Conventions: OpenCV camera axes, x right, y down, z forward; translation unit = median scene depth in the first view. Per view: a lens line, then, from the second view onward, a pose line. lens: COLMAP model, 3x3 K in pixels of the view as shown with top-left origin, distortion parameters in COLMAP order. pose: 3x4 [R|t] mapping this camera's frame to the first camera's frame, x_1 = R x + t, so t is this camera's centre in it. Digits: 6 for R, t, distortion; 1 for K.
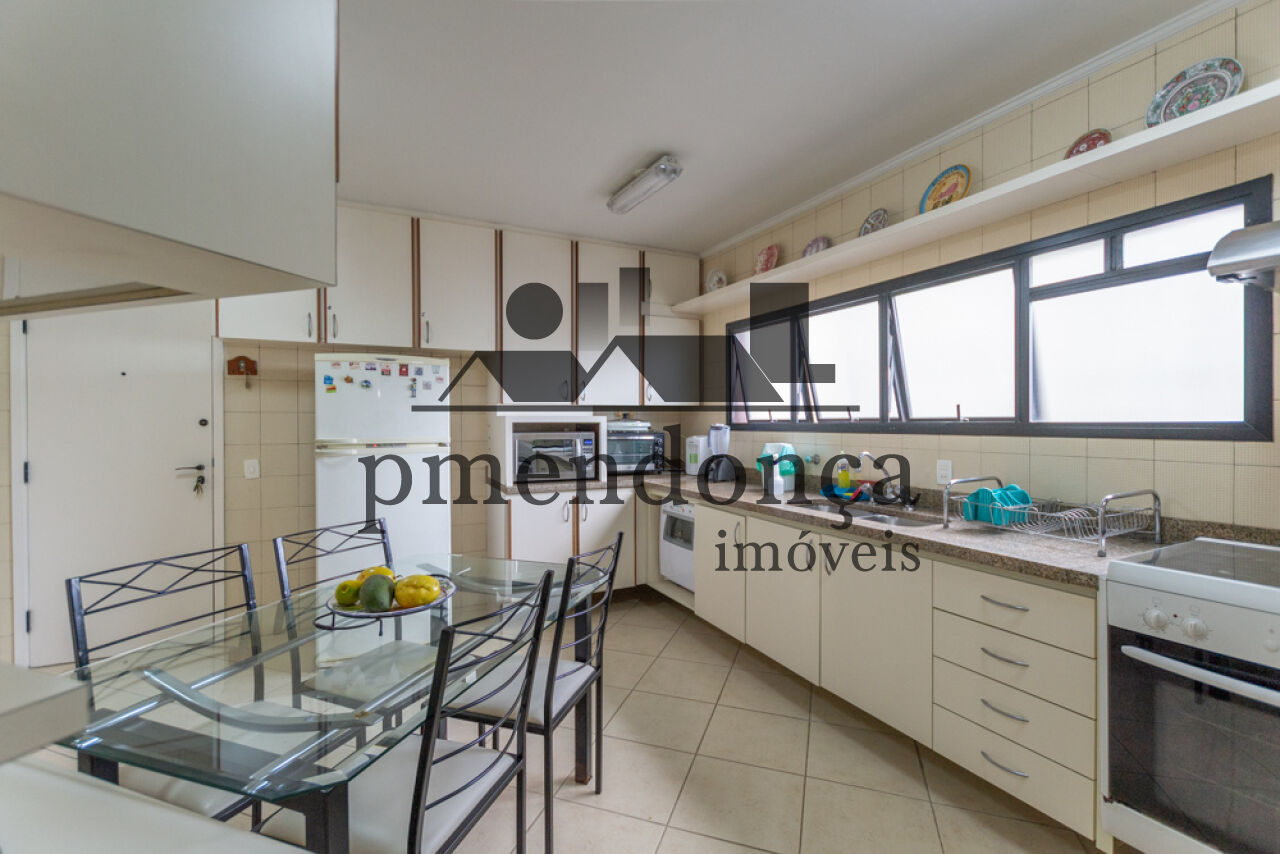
lens RADIAL K [[559.9, 0, 596.7], [0, 559.9, 429.6], [0, 0, 1]] dist [0.009008, -0.006361]
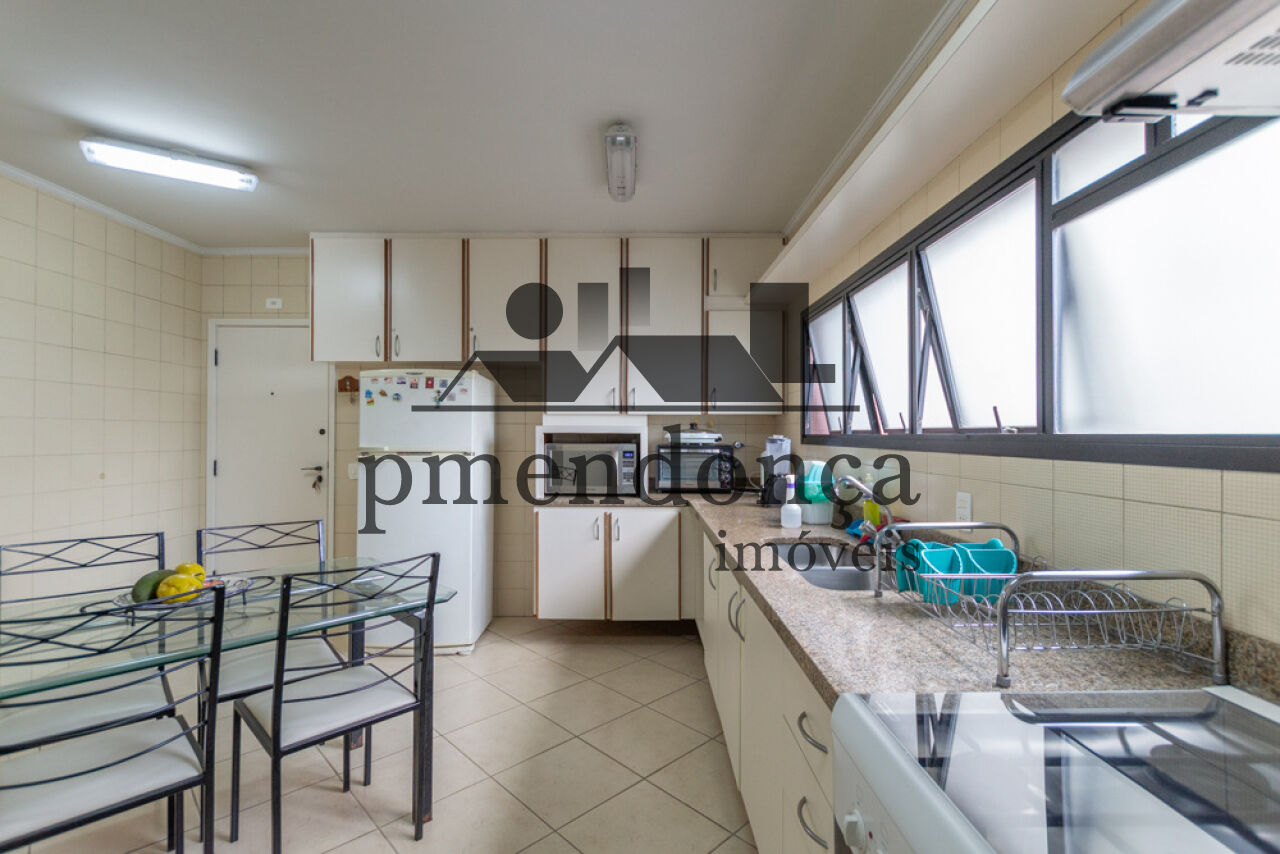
lens RADIAL K [[559.9, 0, 637.7], [0, 559.9, 434.0], [0, 0, 1]] dist [0.009008, -0.006361]
pose [[0.901854, 0.005160, -0.432011, 0.473246], [-0.010827, 0.999885, -0.010661, -0.002260], [0.431906, 0.014292, 0.901805, 0.212583]]
